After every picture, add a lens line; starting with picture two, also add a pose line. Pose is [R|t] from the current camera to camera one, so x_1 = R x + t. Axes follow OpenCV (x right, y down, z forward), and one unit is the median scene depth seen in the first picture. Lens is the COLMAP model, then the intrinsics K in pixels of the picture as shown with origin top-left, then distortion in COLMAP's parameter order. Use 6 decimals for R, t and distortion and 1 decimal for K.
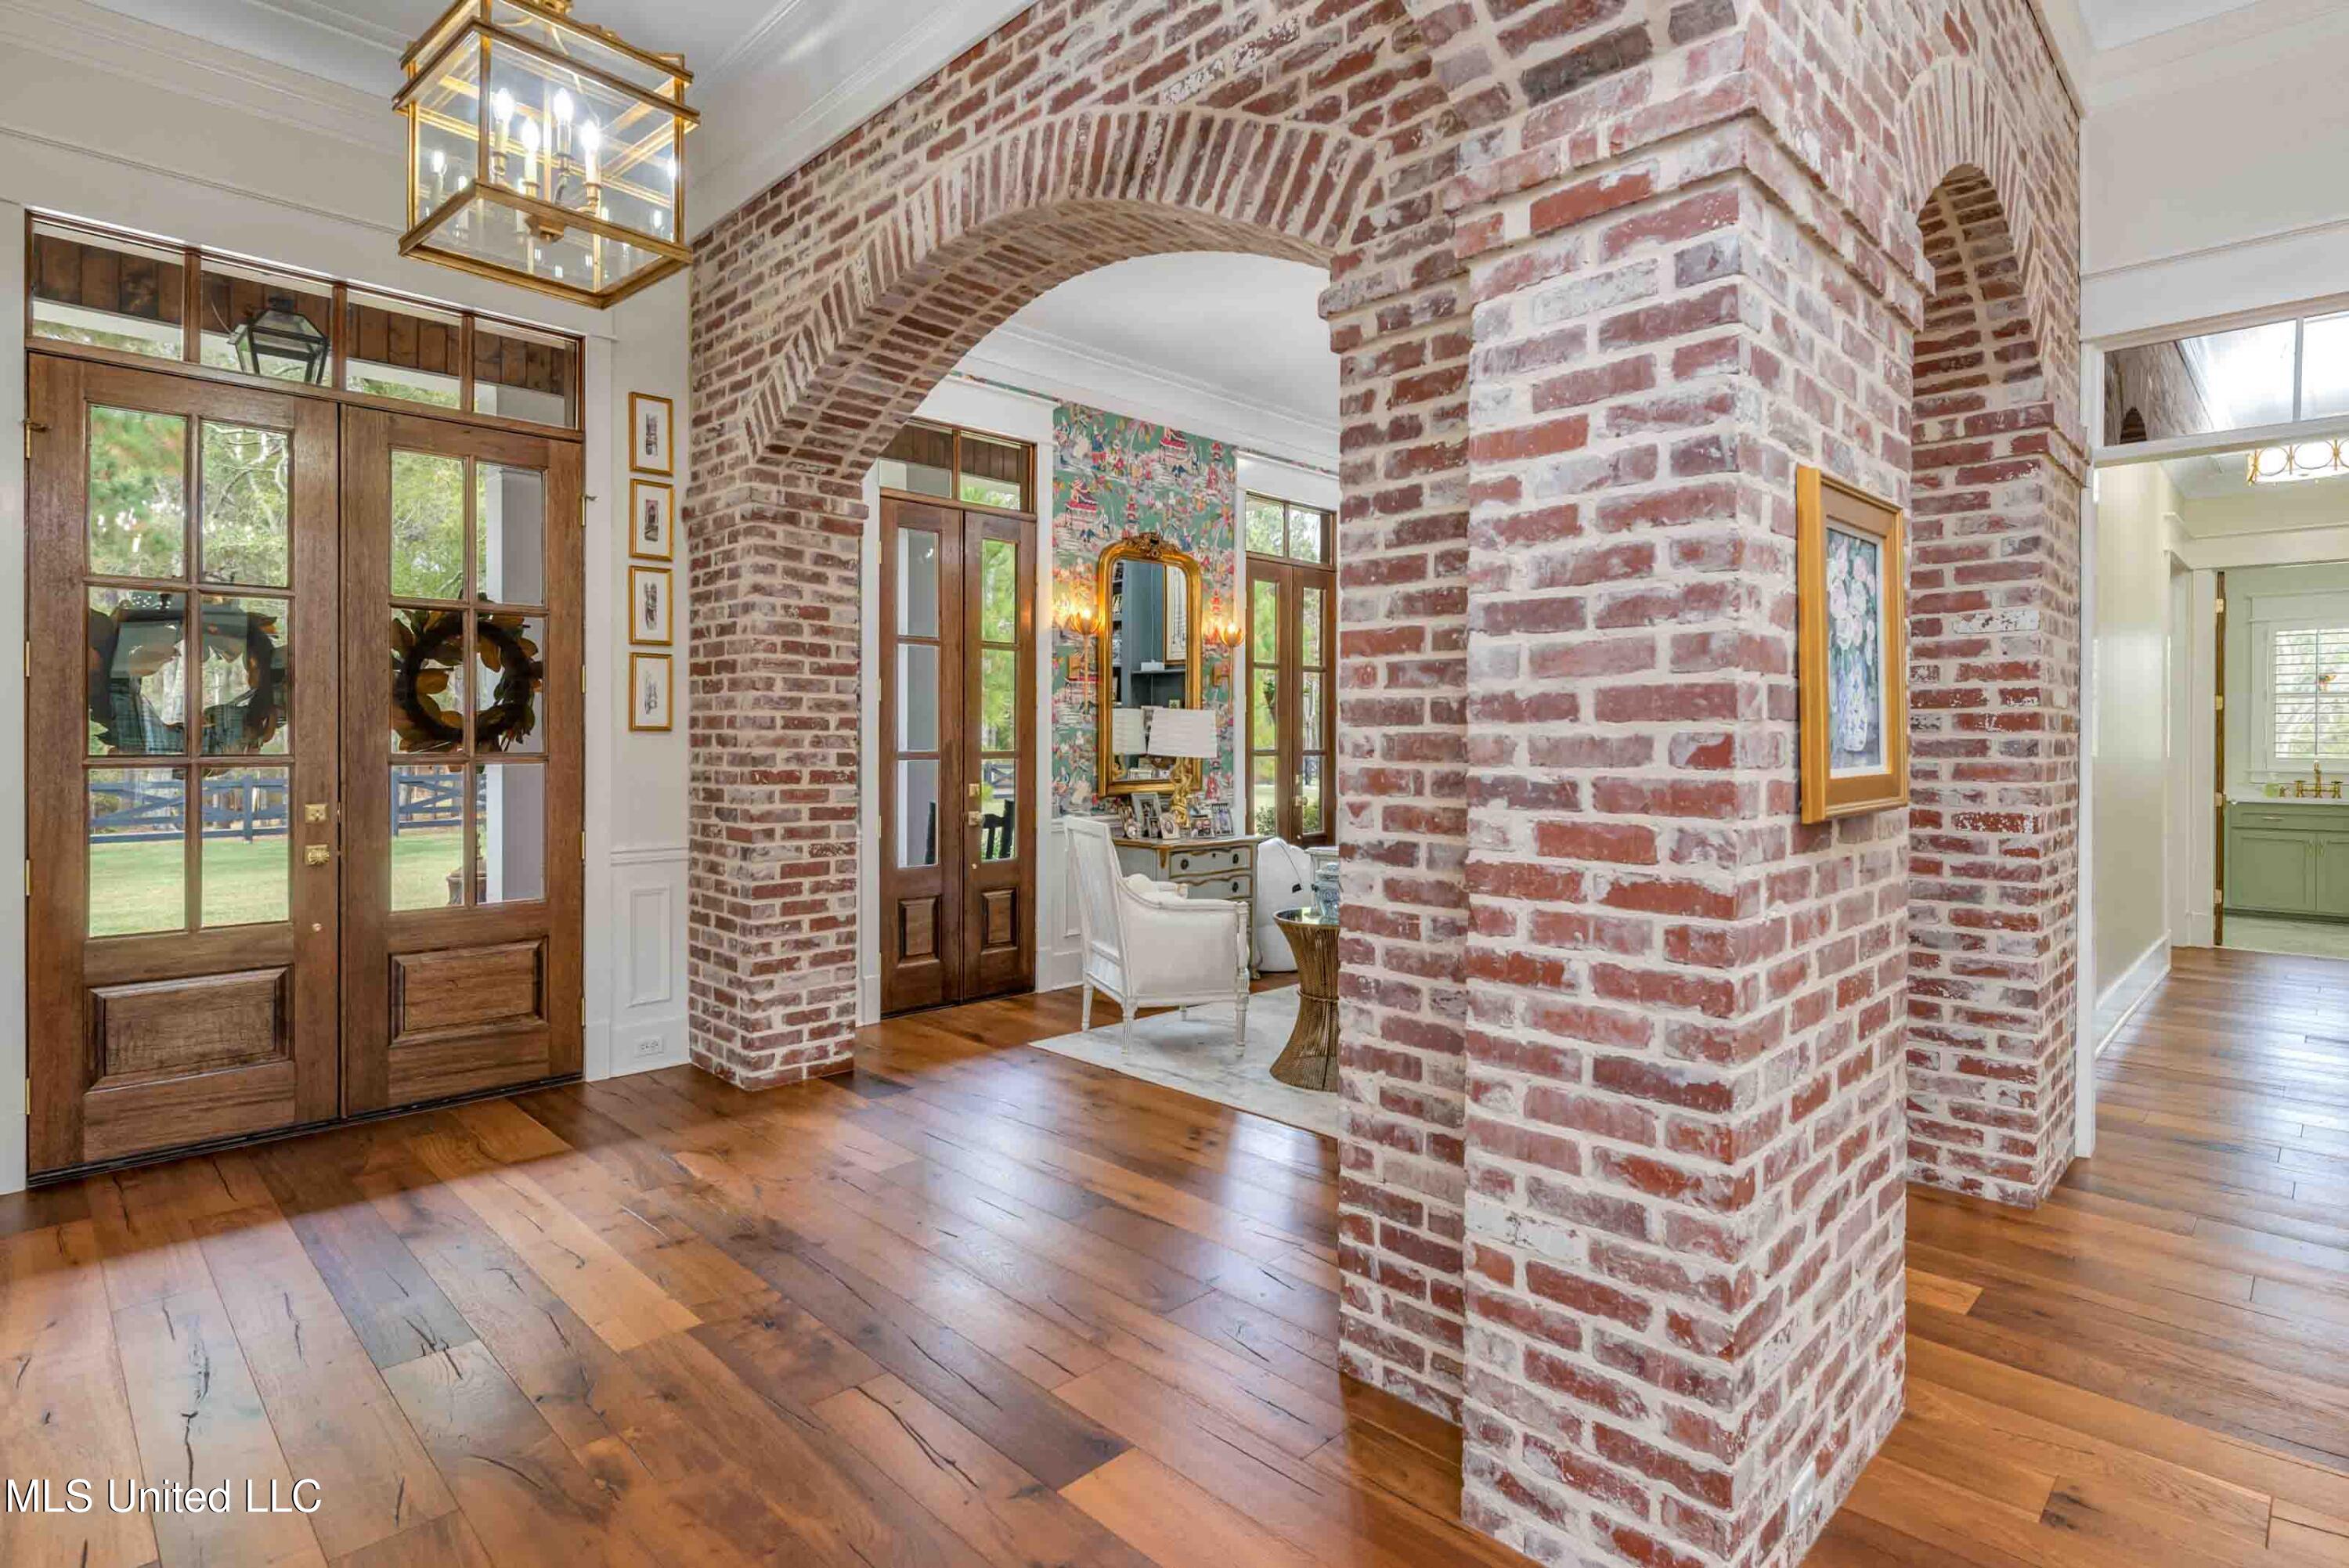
lens RADIAL K [[1182.1, 0, 1172.4], [0, 1182.1, 742.8], [0, 0, 1]] dist [-0.001796, 0.000016]
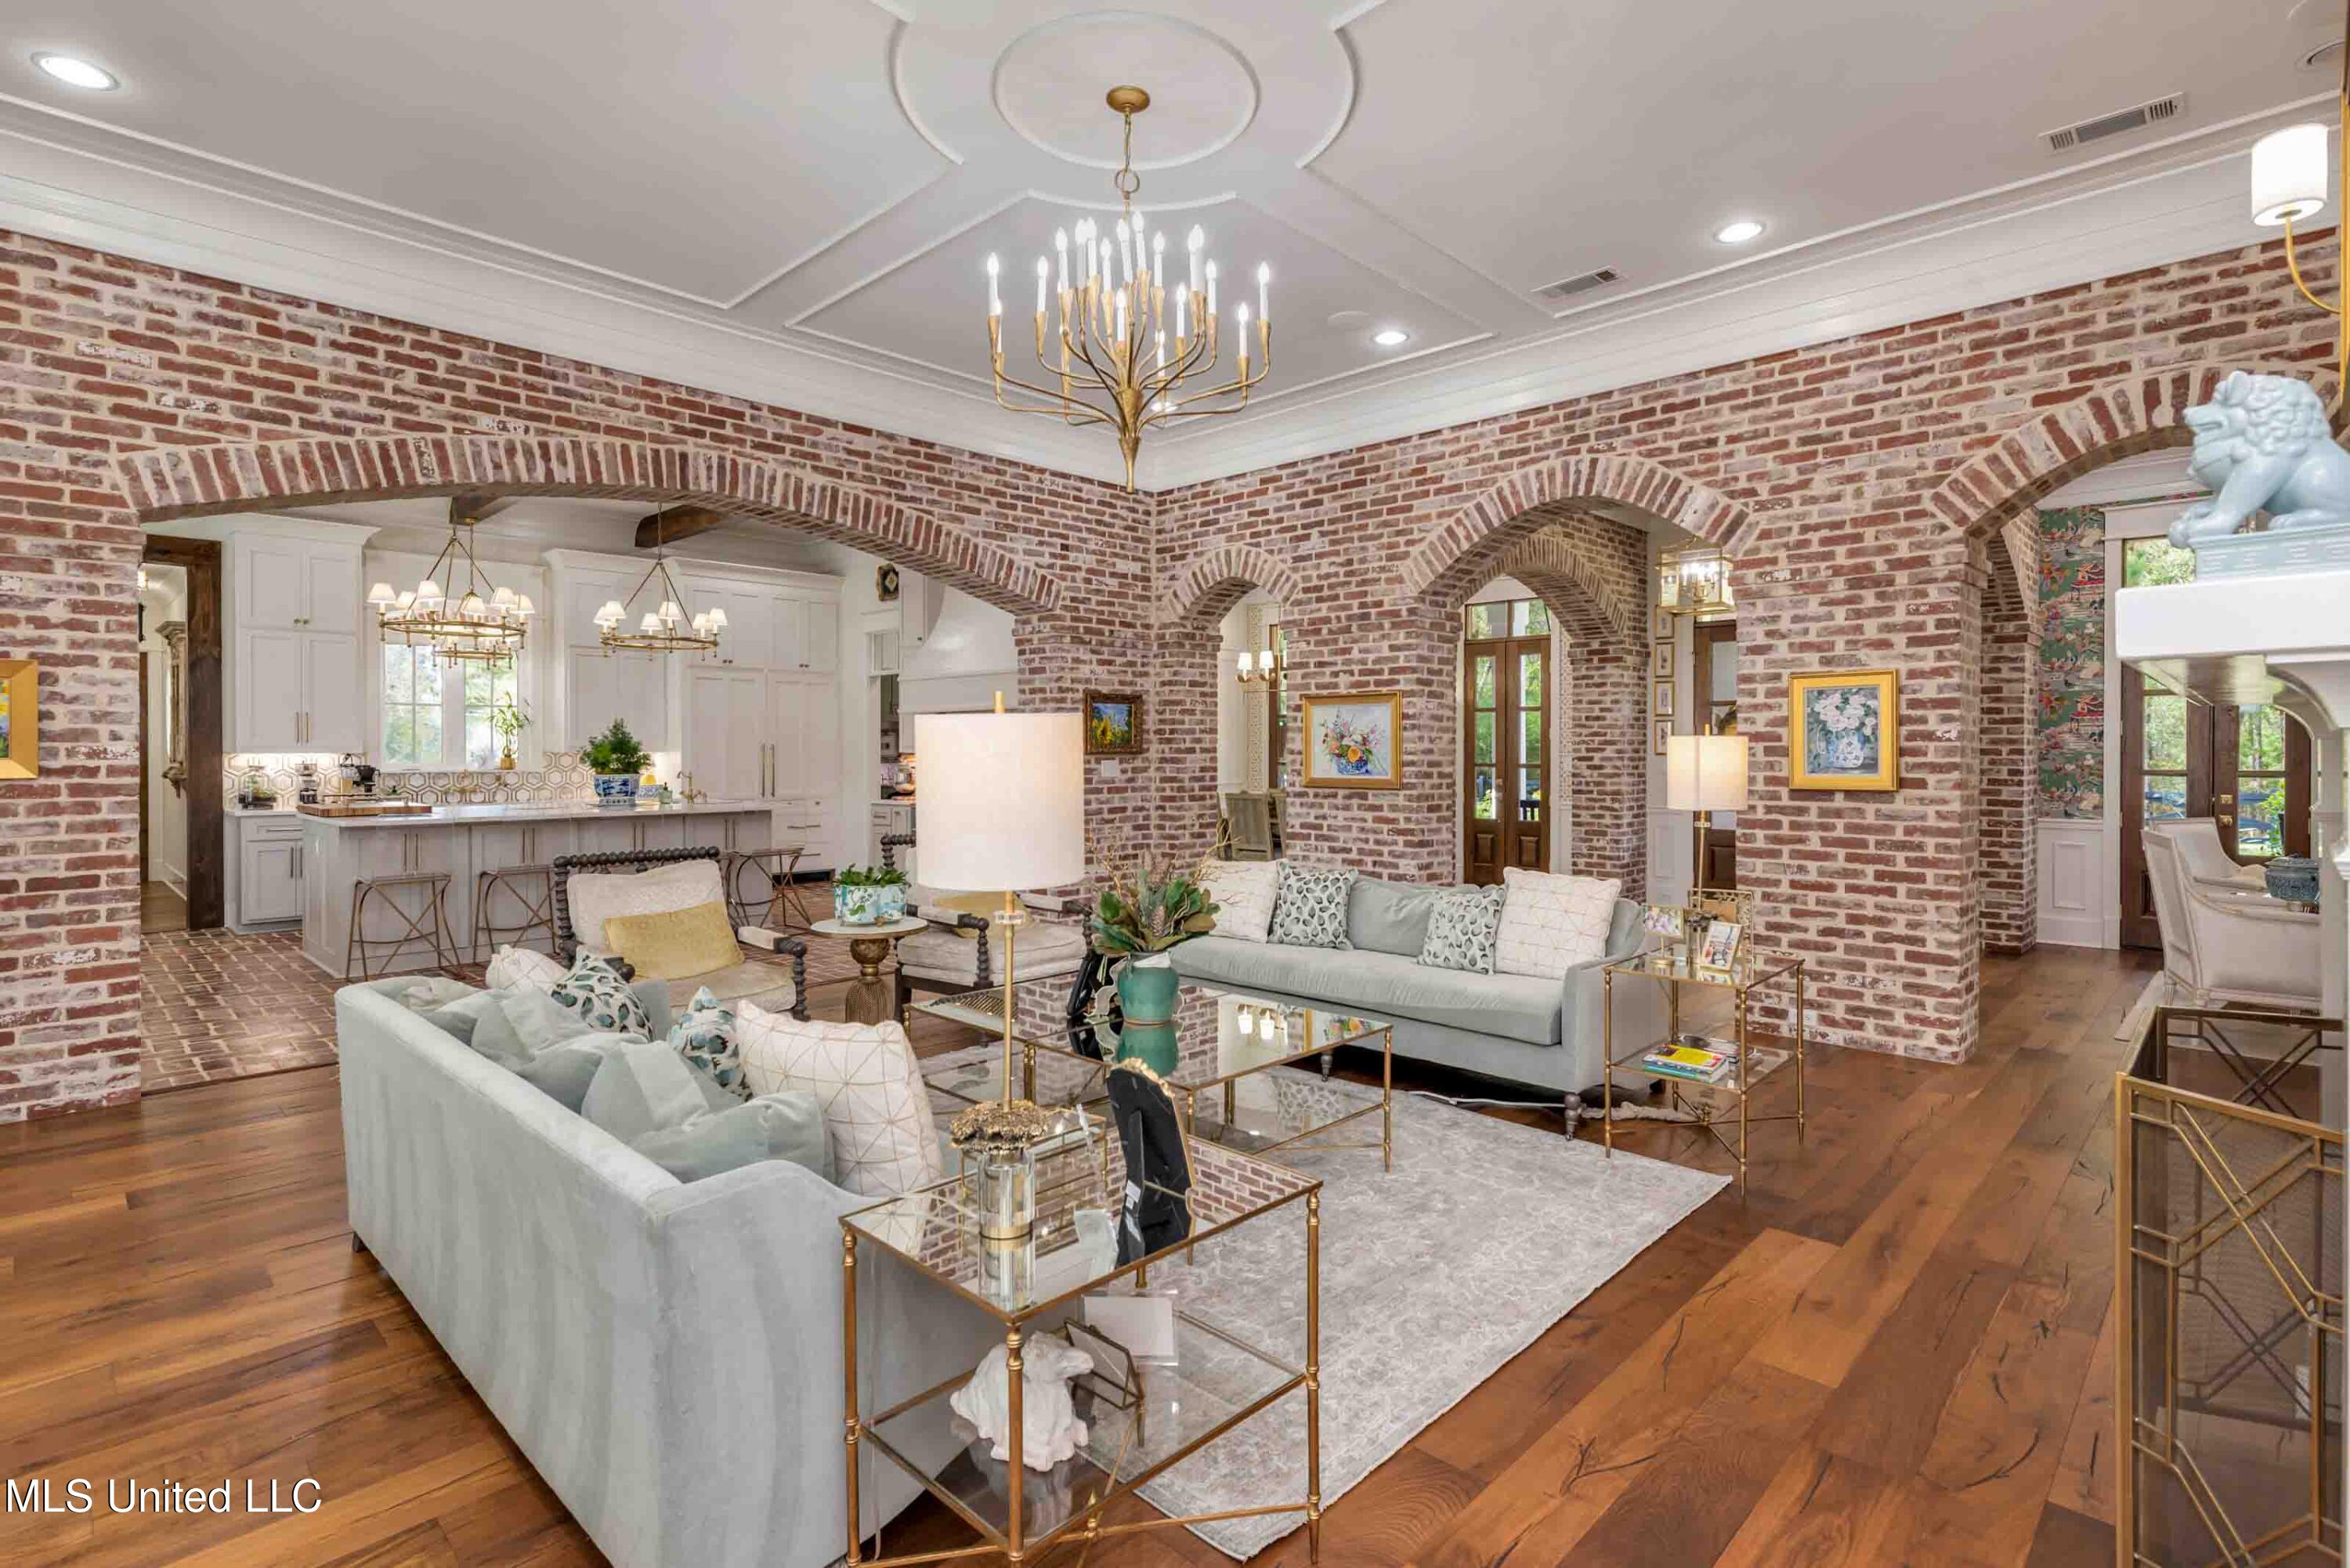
lens RADIAL K [[1131.3, 0, 1183.7], [0, 1131.3, 755.1], [0, 0, 1]] dist [-0.000519, -0.000101]
pose [[0.017371, 0.000455, -0.999849, 1.895138], [-0.003856, 0.999992, 0.000389, -0.009983], [0.999842, 0.003849, 0.017372, -0.343399]]
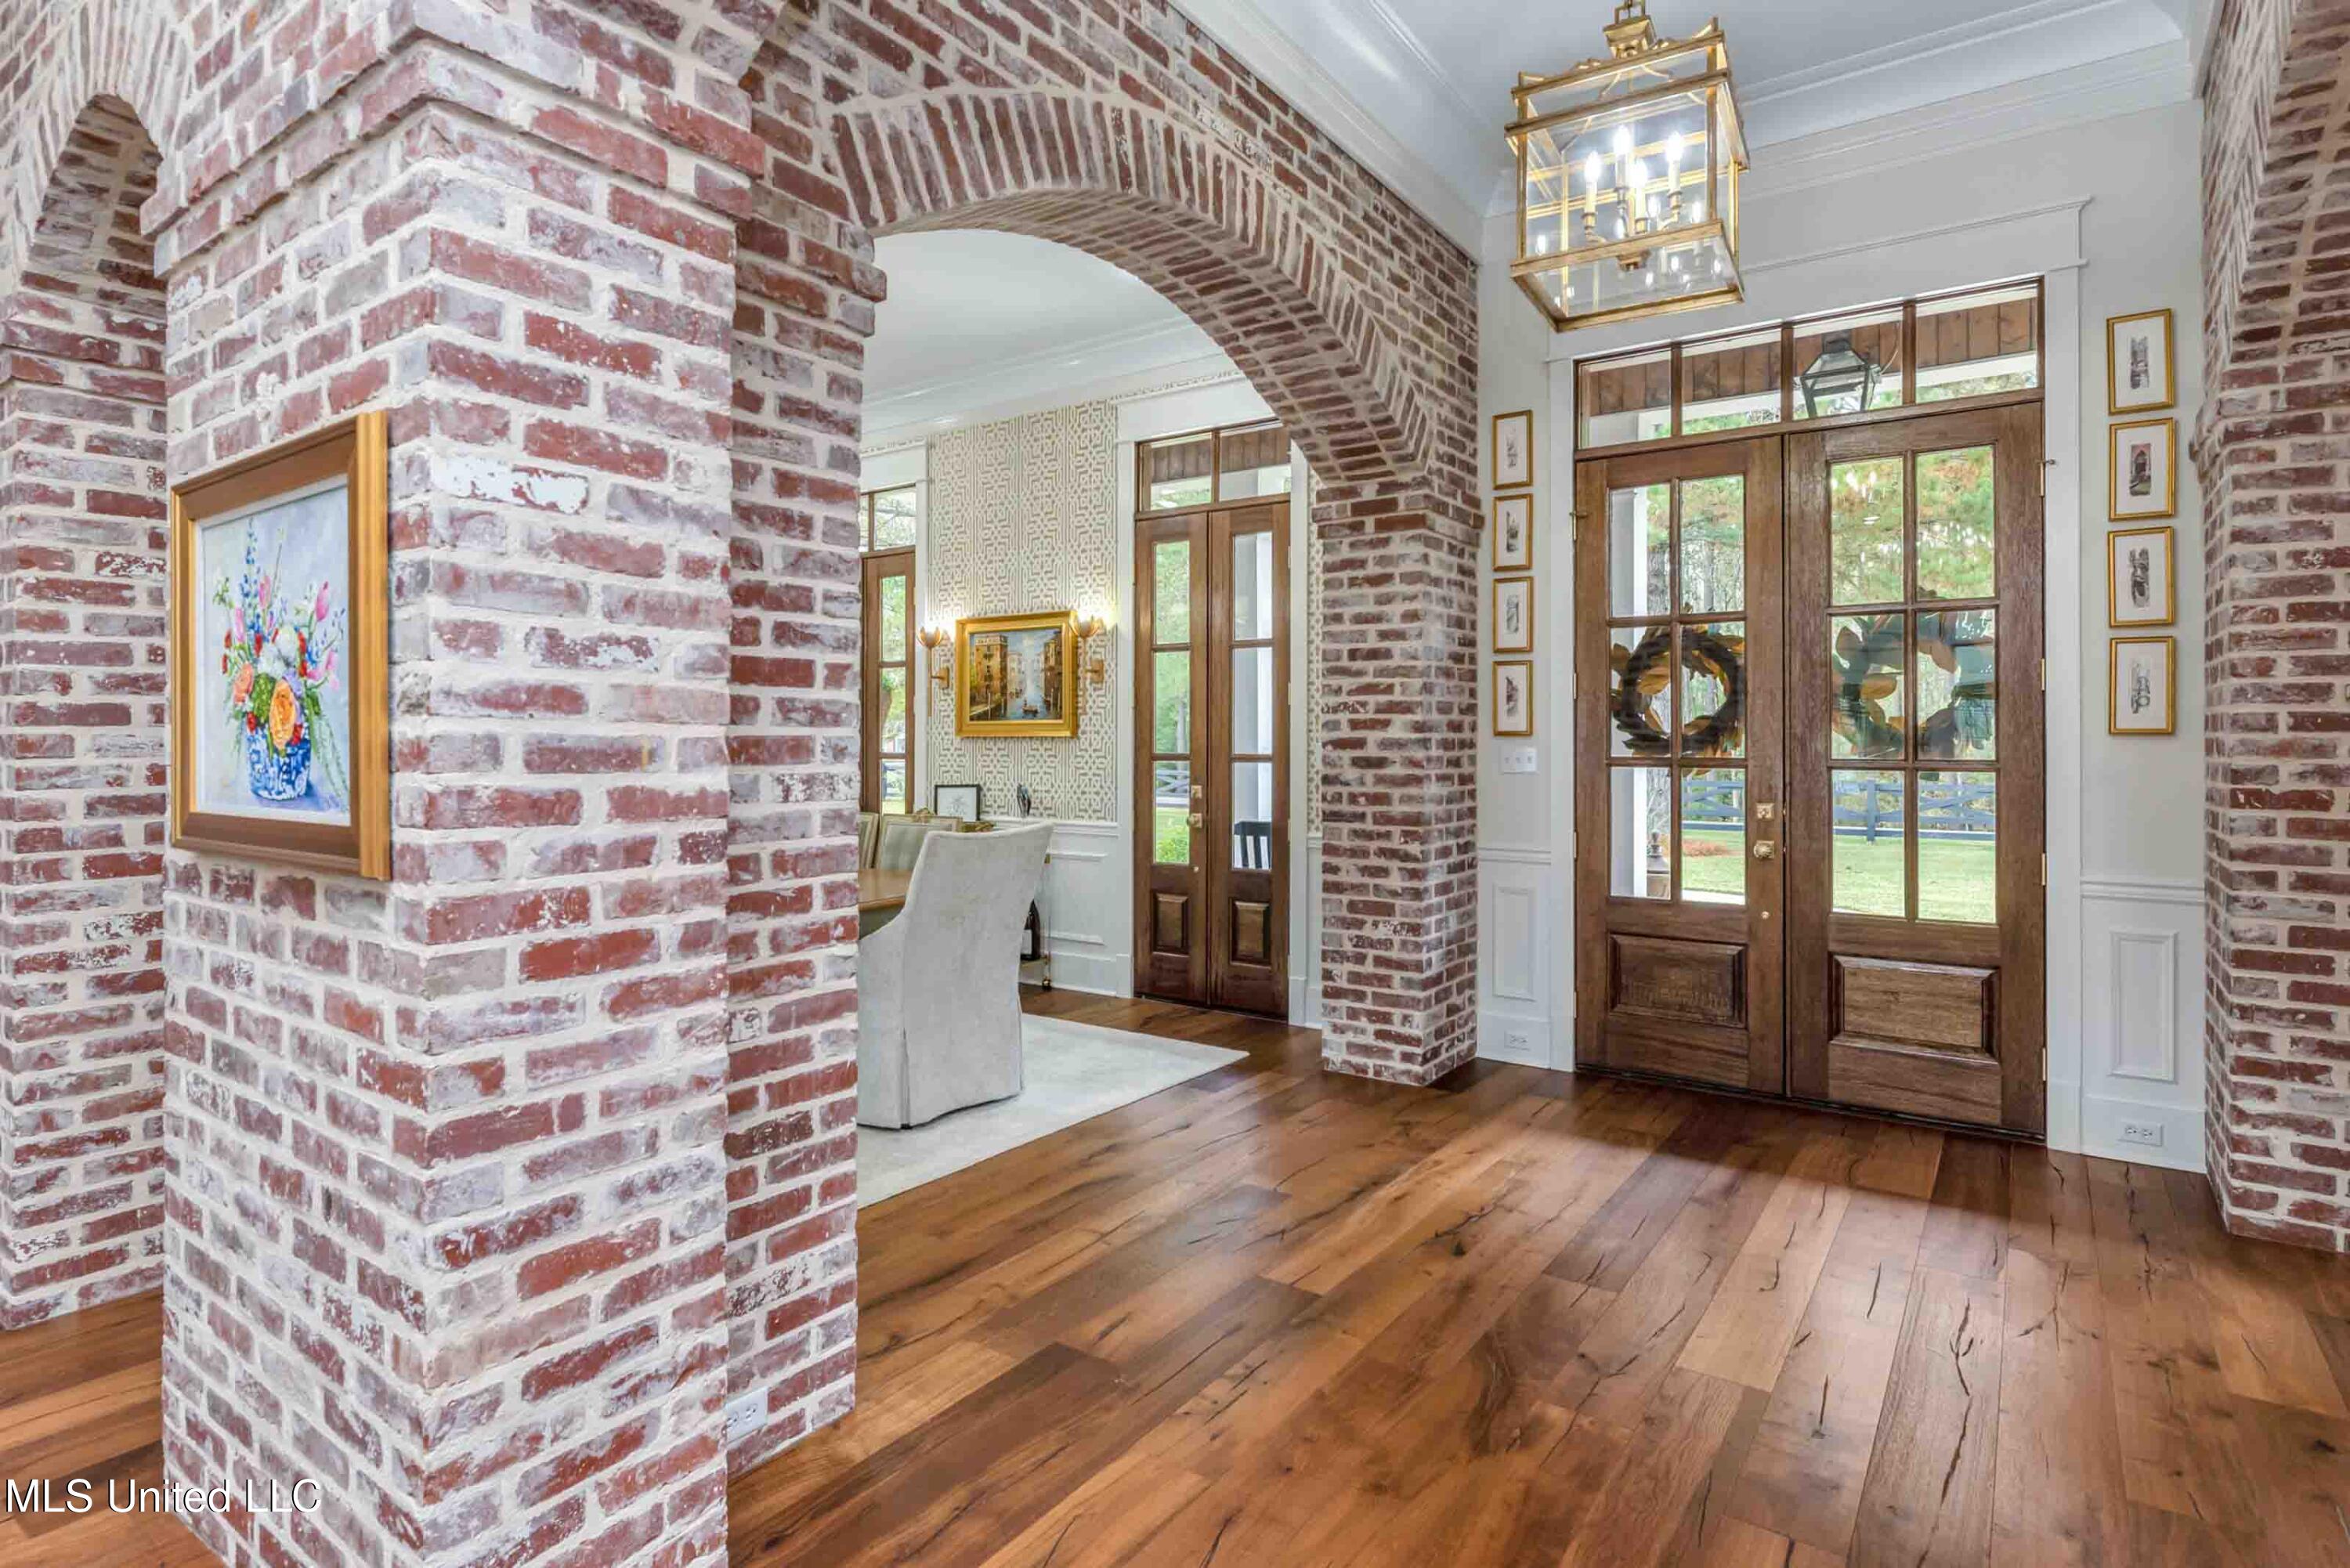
lens RADIAL K [[1195.8, 0, 1193.6], [0, 1195.8, 736.6], [0, 0, 1]] dist [-0.002716, -0.000284]
pose [[0.176641, -0.006539, -0.984254, 0.329089], [-0.003772, 0.999966, -0.007320, -0.000746], [0.984268, 0.005005, 0.176611, 0.322048]]
